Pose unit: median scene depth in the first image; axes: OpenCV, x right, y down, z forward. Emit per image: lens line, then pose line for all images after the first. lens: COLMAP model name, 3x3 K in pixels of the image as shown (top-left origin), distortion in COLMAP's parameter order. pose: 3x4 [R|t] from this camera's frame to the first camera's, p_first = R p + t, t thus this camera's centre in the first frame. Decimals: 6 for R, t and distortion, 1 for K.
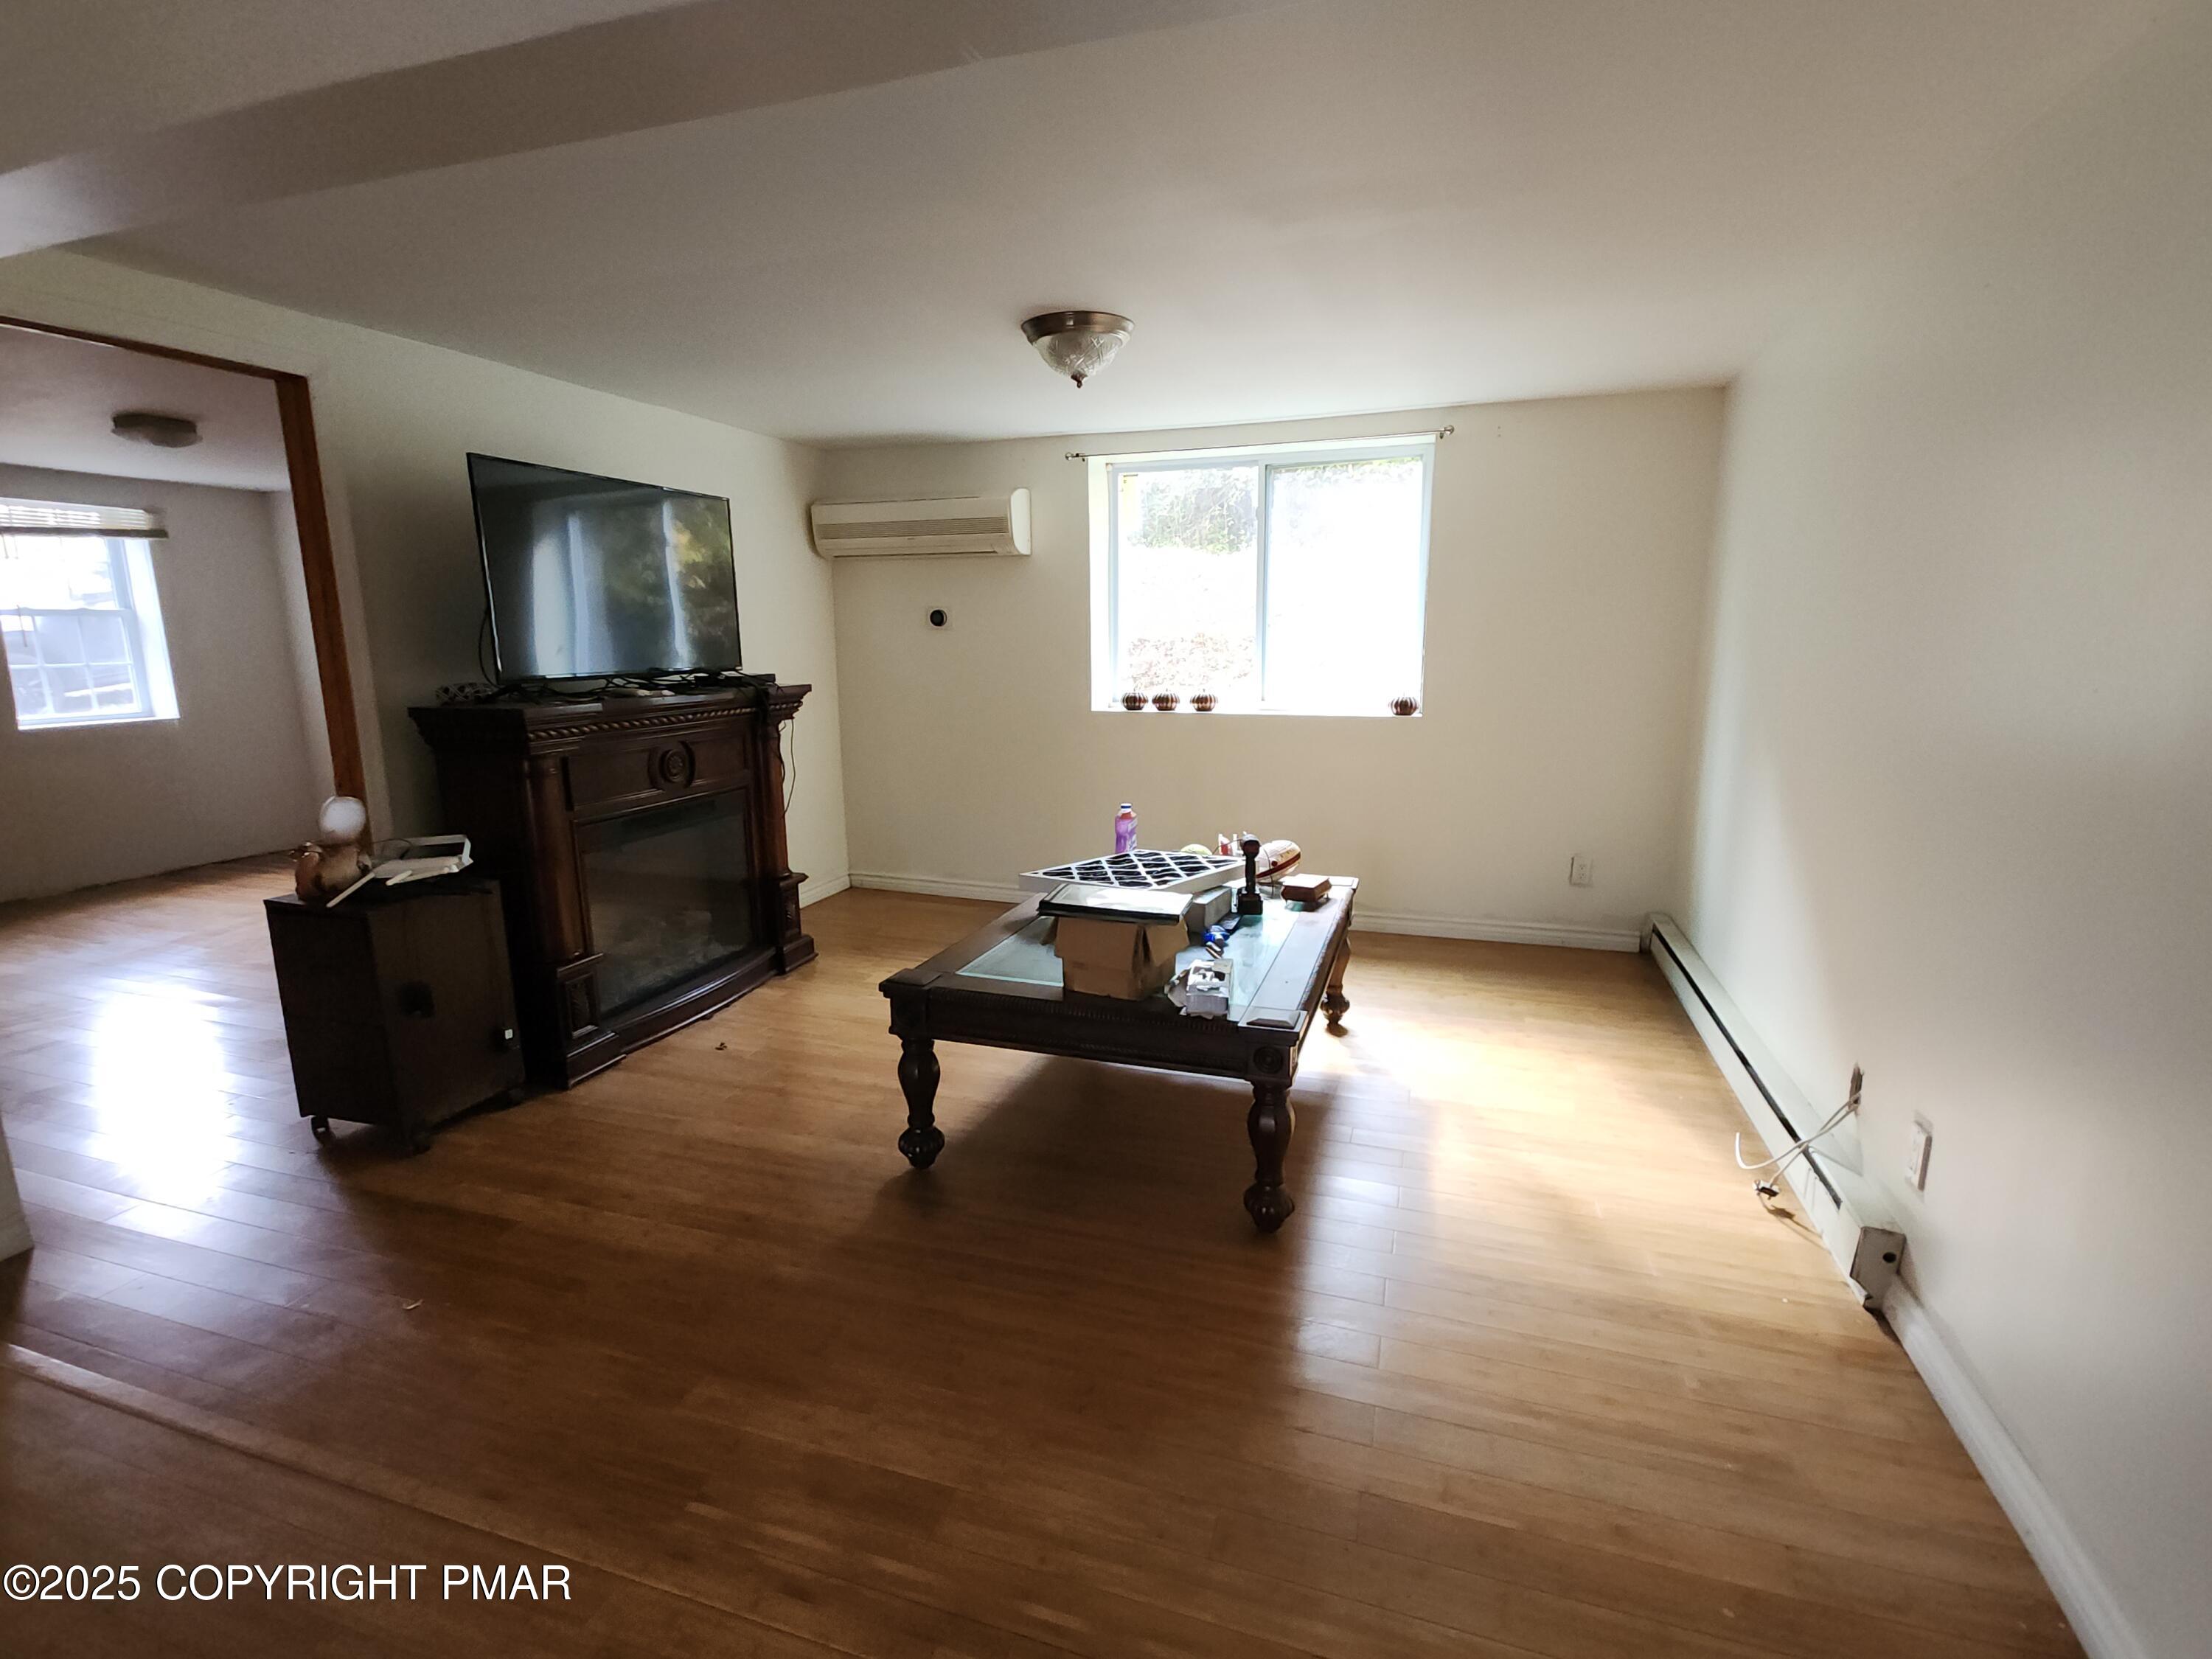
lens RADIAL K [[1021.4, 0, 1095.7], [0, 1021.4, 843.8], [0, 0, 1]] dist [0.001456, 0.000348]
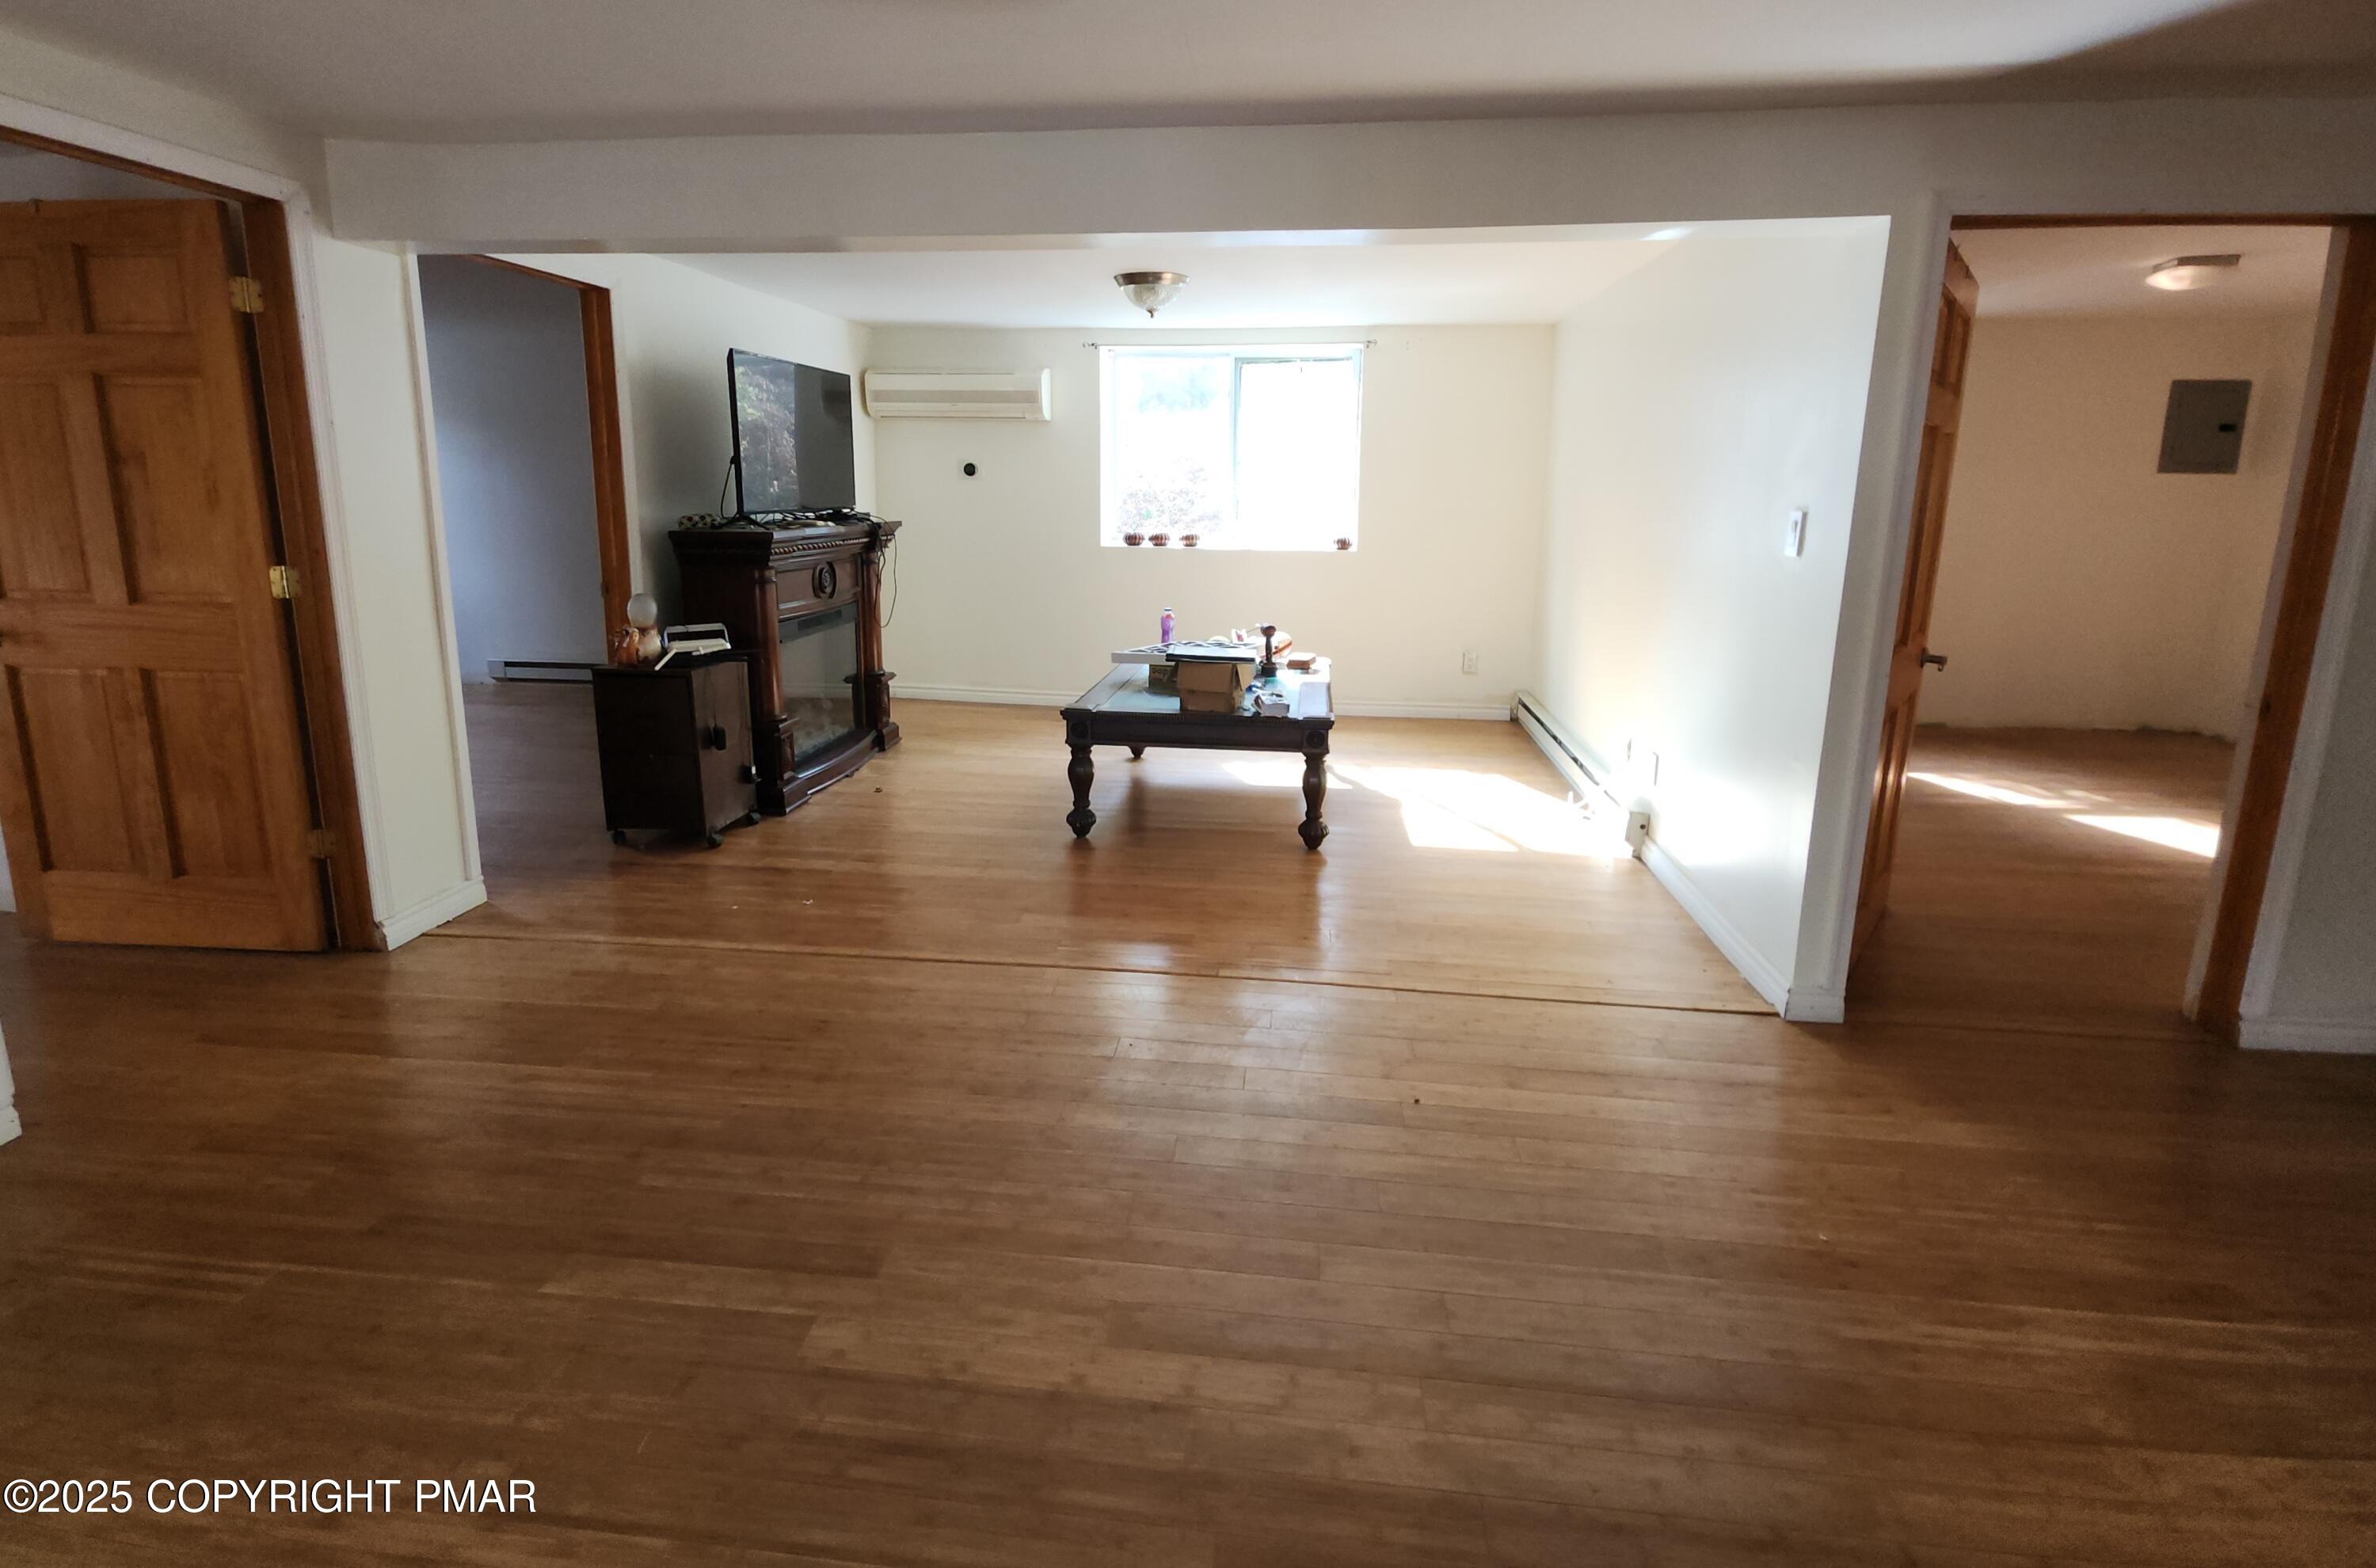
lens RADIAL K [[1105.6, 0, 1172.2], [0, 1105.6, 690.9], [0, 0, 1]] dist [0.002332, 0.000298]
pose [[0.979552, -0.020308, 0.200165, -0.259804], [0.024086, 0.999574, -0.016457, 0.095686], [-0.199746, 0.020942, 0.979624, -0.454029]]
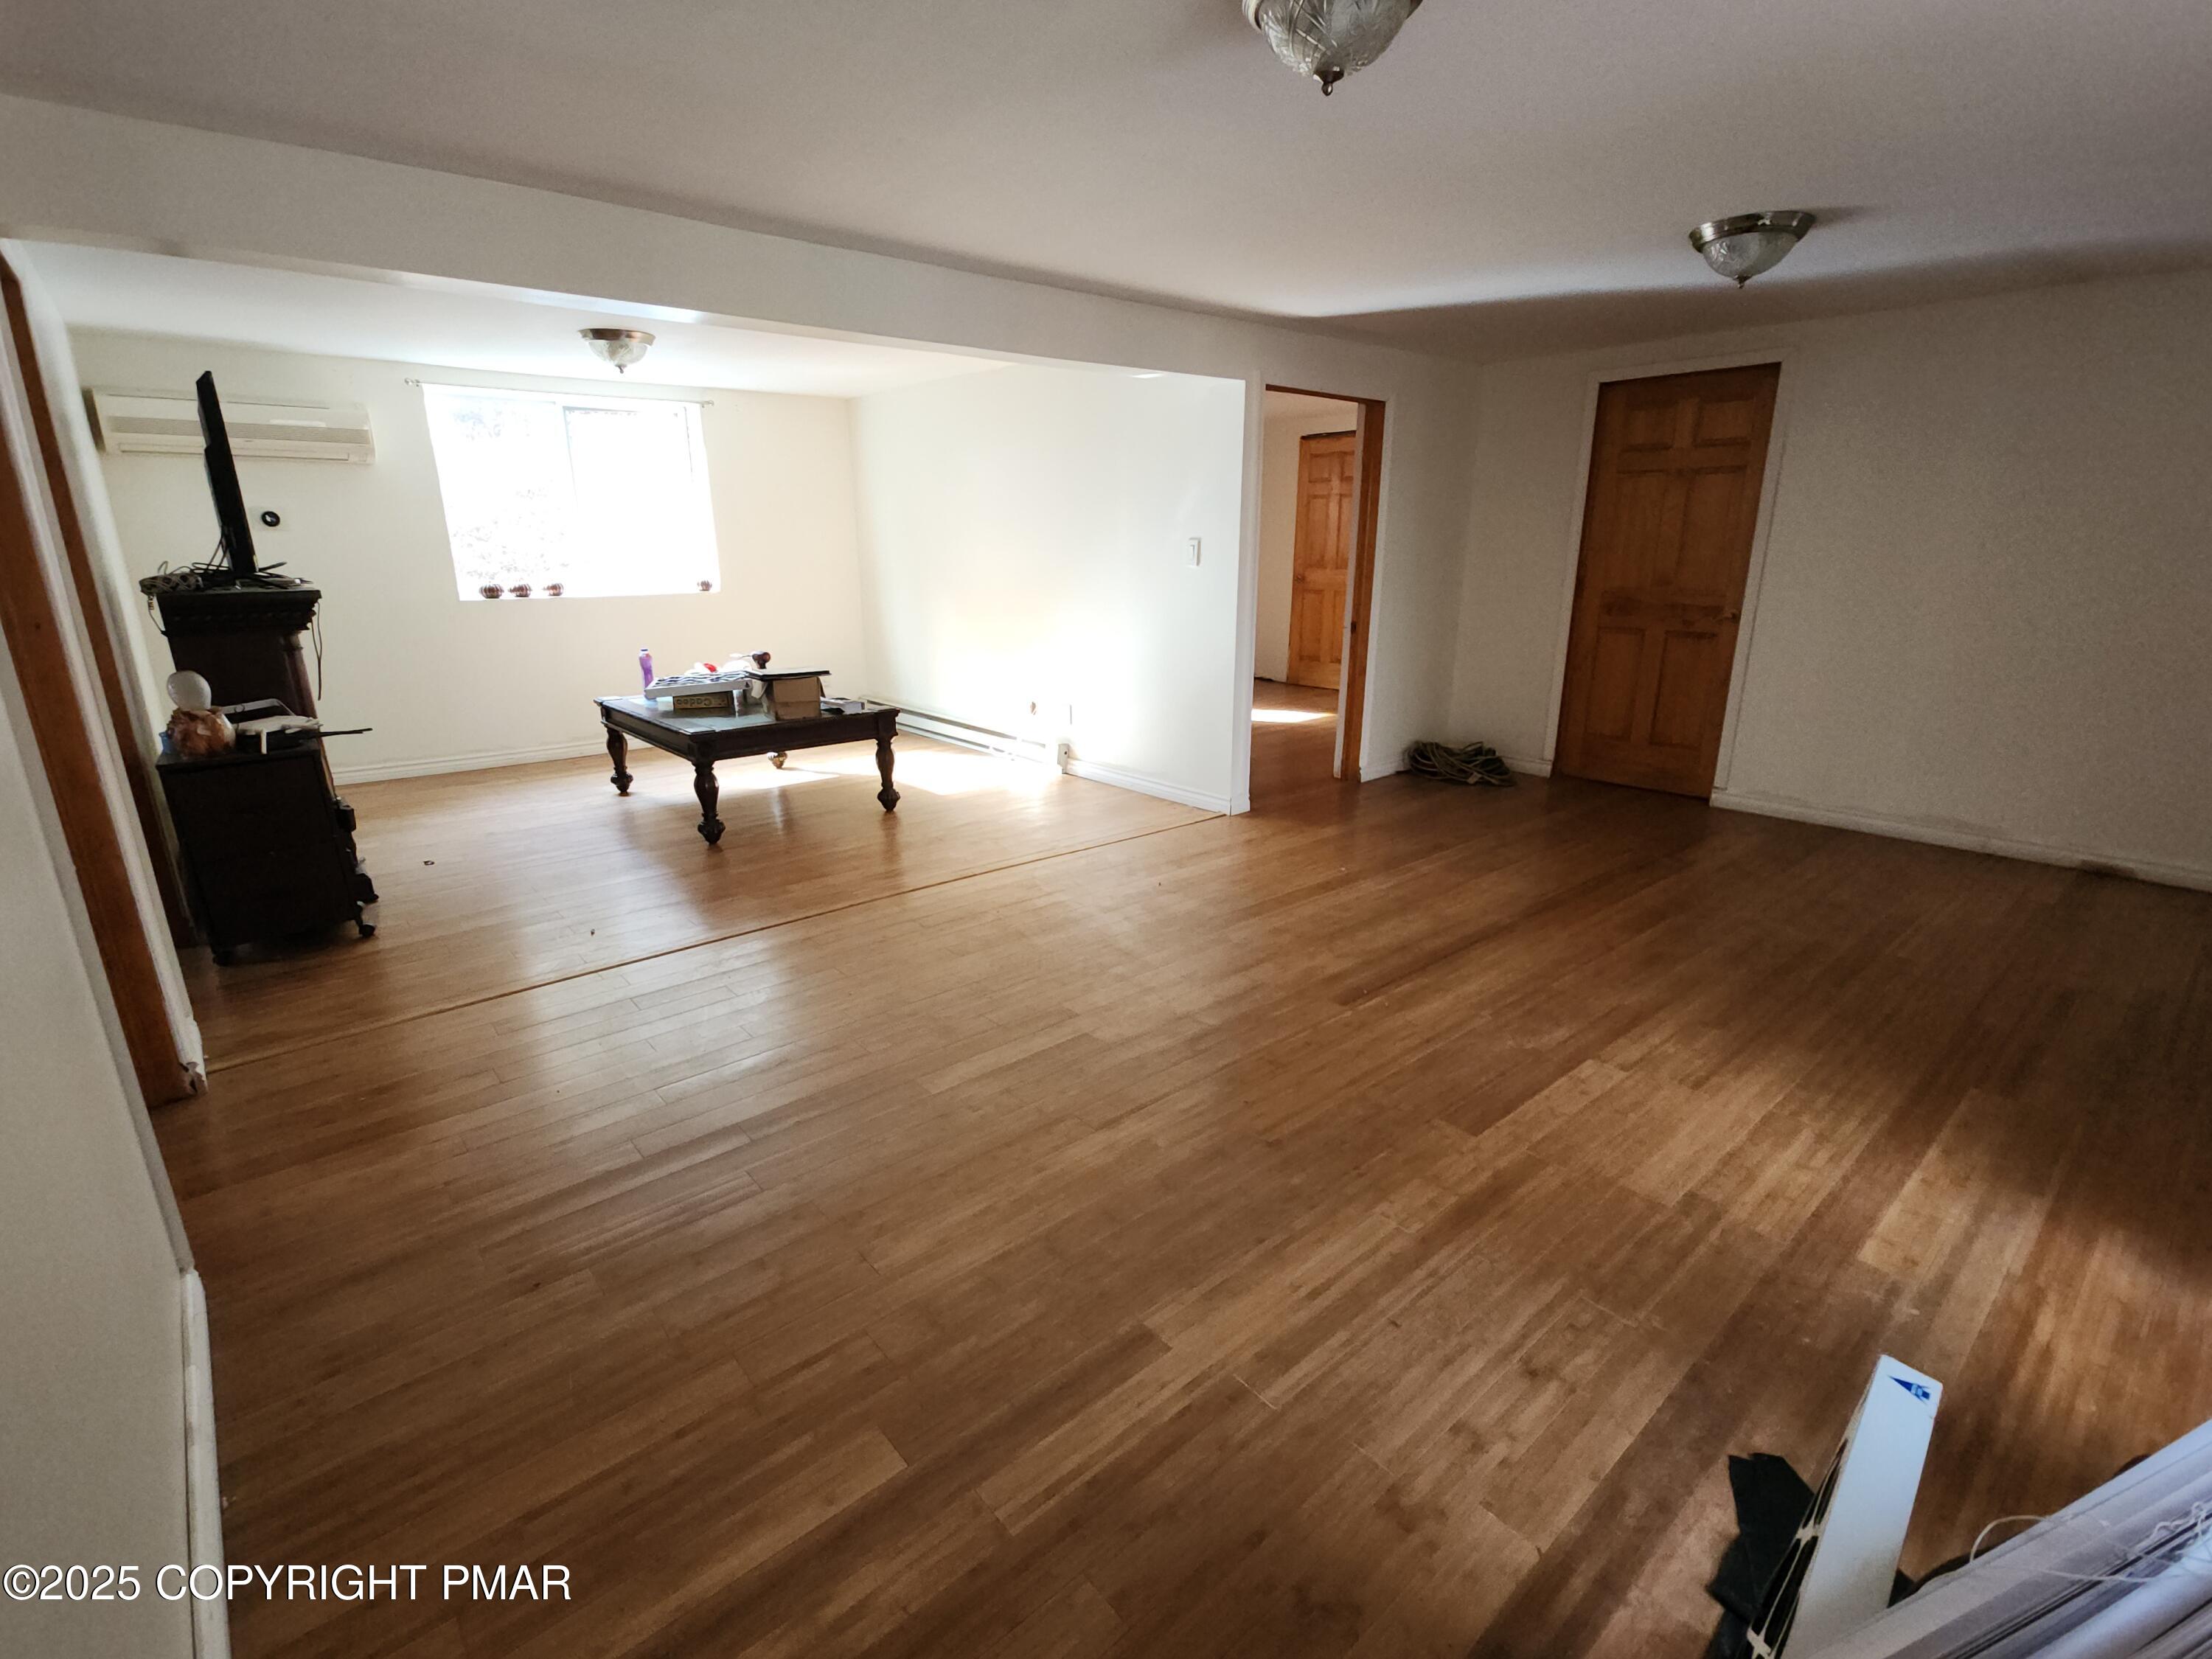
lens RADIAL K [[1032.5, 0, 1098.1], [0, 1032.5, 841.3], [0, 0, 1]] dist [0.014661, -0.011976]
pose [[0.517350, -0.238205, 0.821954, -0.924208], [0.175839, 0.969575, 0.170310, 0.092669], [-0.837514, 0.056422, 0.543495, -0.370059]]
